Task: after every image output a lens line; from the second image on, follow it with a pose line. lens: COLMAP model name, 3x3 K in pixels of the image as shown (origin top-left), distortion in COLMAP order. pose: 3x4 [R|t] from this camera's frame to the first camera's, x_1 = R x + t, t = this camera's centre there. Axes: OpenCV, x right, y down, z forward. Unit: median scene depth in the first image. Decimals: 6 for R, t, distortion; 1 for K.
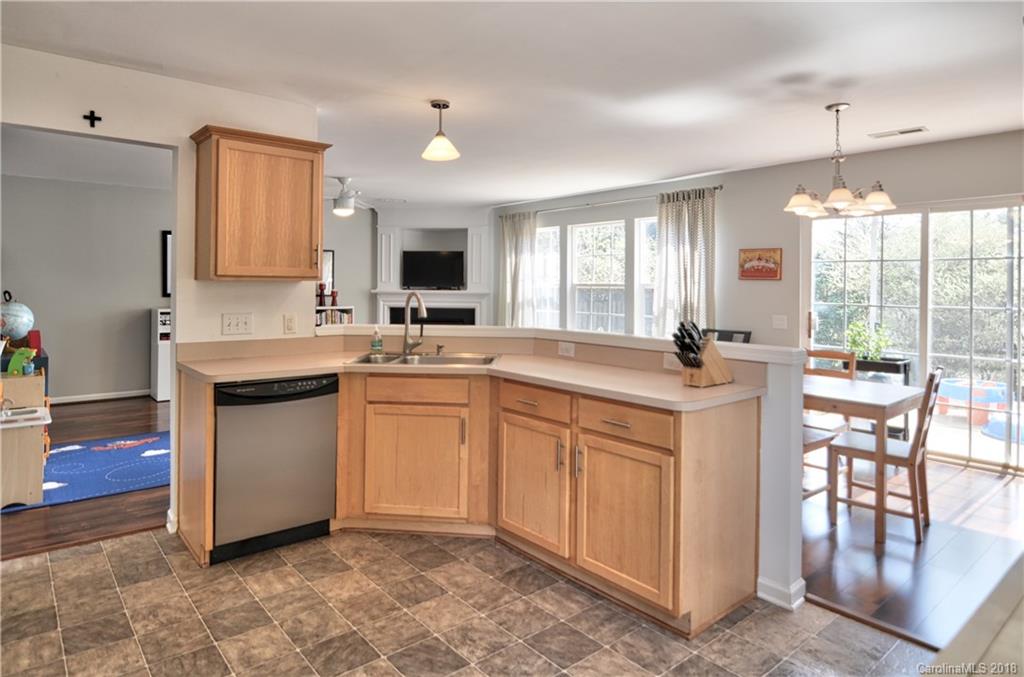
lens RADIAL K [[604.9, 0, 486.0], [0, 604.9, 284.0], [0, 0, 1]] dist [-0.000360, -0.000727]
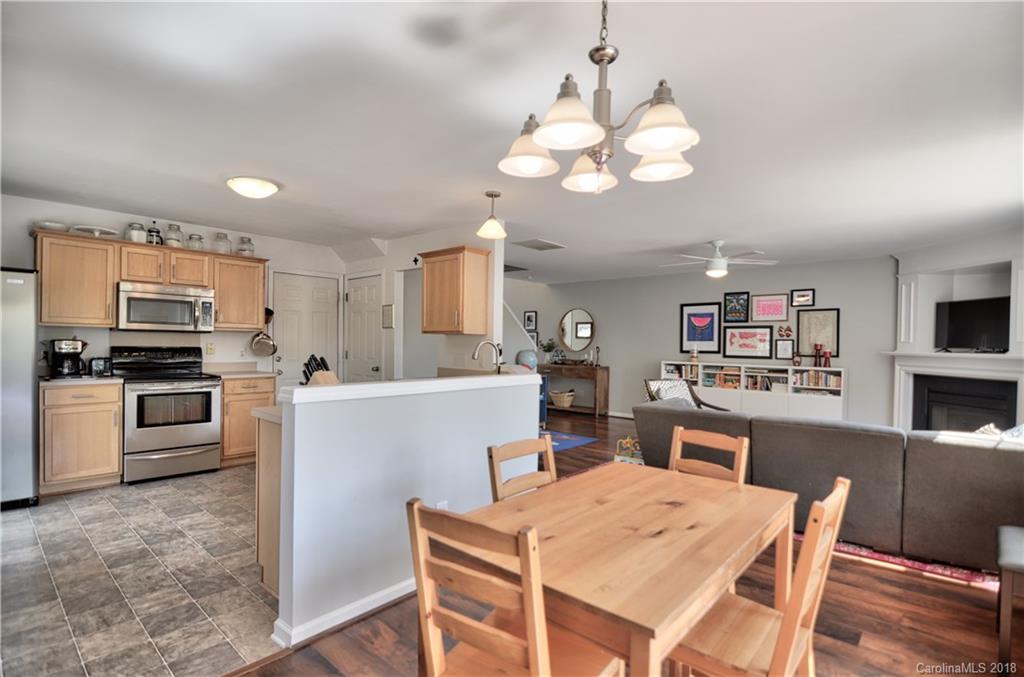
lens RADIAL K [[492.0, 0, 516.2], [0, 492.0, 349.3], [0, 0, 1]] dist [-0.012455, -0.006213]
pose [[0.167815, 0.010011, -0.985768, 1.077134], [-0.015353, 0.999854, 0.007540, 0.025011], [0.985699, 0.013869, 0.167944, 0.985233]]
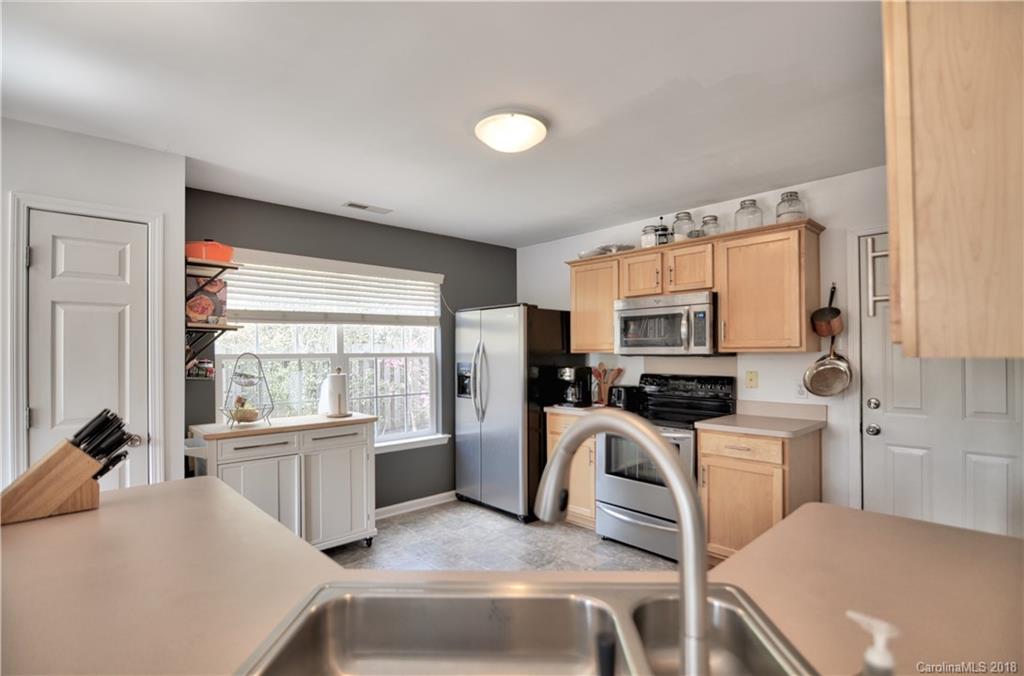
lens RADIAL K [[496.2, 0, 516.2], [0, 496.2, 348.6], [0, 0, 1]] dist [-0.000319, -0.012341]
pose [[-0.997372, -0.000350, -0.072447, -0.082722], [0.000315, 0.999958, -0.009170, -0.006523], [0.072447, -0.009169, -0.997330, 1.294917]]
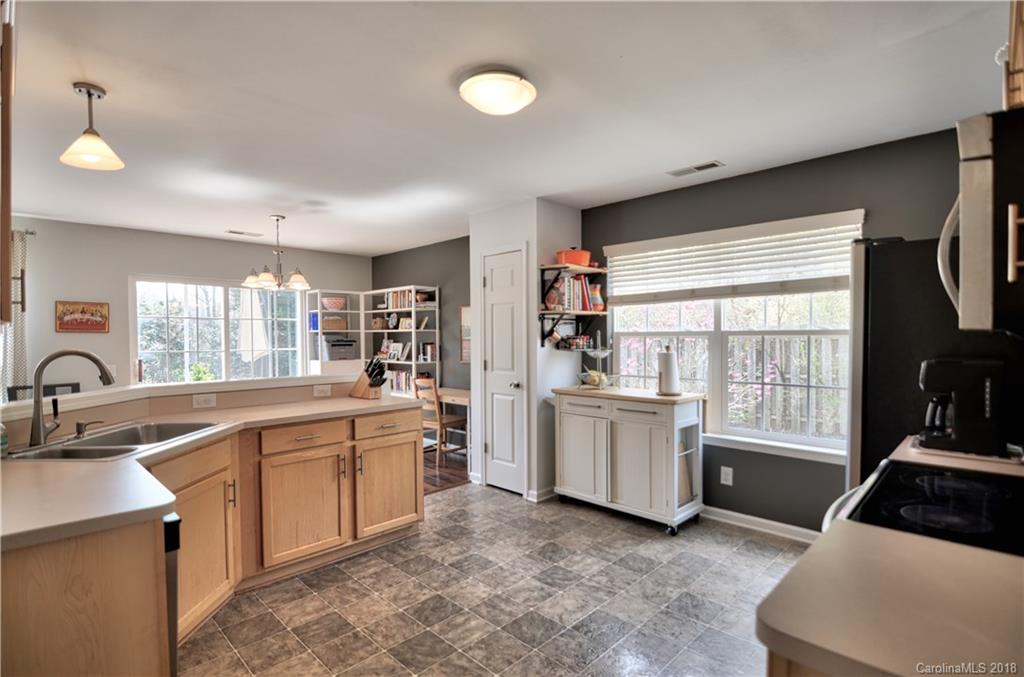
lens RADIAL K [[492.0, 0, 516.2], [0, 492.0, 349.3], [0, 0, 1]] dist [-0.012455, -0.006213]
pose [[-0.114092, -0.033999, 0.992888, -0.797422], [0.004686, 0.999385, 0.034760, -0.005191], [-0.993459, 0.008619, -0.113863, 0.618064]]
